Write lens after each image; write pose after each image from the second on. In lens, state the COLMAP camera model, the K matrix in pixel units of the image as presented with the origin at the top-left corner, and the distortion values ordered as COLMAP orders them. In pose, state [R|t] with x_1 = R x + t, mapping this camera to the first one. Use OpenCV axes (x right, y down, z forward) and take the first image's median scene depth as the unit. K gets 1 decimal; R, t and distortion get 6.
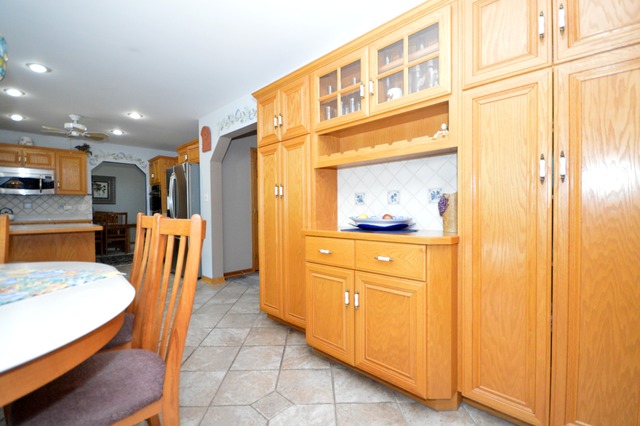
lens RADIAL K [[284.8, 0, 319.5], [0, 284.8, 214.7], [0, 0, 1]] dist [0.022167, -0.017251]
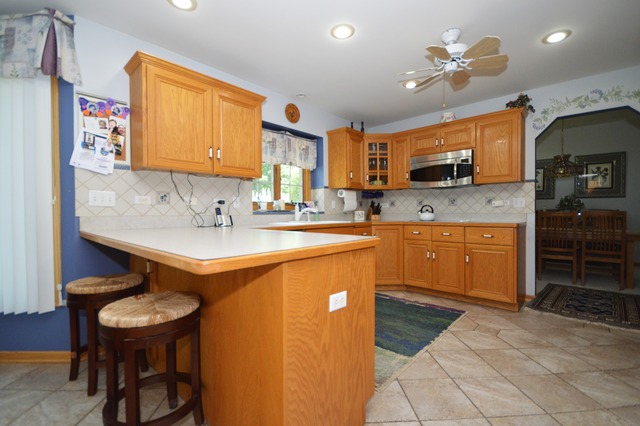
lens RADIAL K [[284.8, 0, 319.5], [0, 284.8, 214.7], [0, 0, 1]] dist [0.022167, -0.017251]
pose [[0.049168, 0.017866, -0.998631, -0.243128], [-0.008829, 0.999809, 0.017452, -0.006806], [0.998751, 0.007959, 0.049317, 0.562070]]
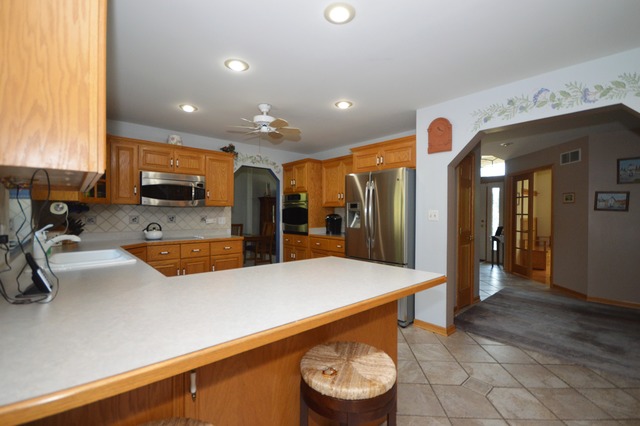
lens RADIAL K [[284.8, 0, 319.5], [0, 284.8, 214.7], [0, 0, 1]] dist [0.022167, -0.017251]
pose [[0.997599, 0.012935, -0.068041, -0.505797], [-0.013707, 0.999847, -0.010889, -0.038810], [0.067890, 0.011796, 0.997623, 0.197612]]
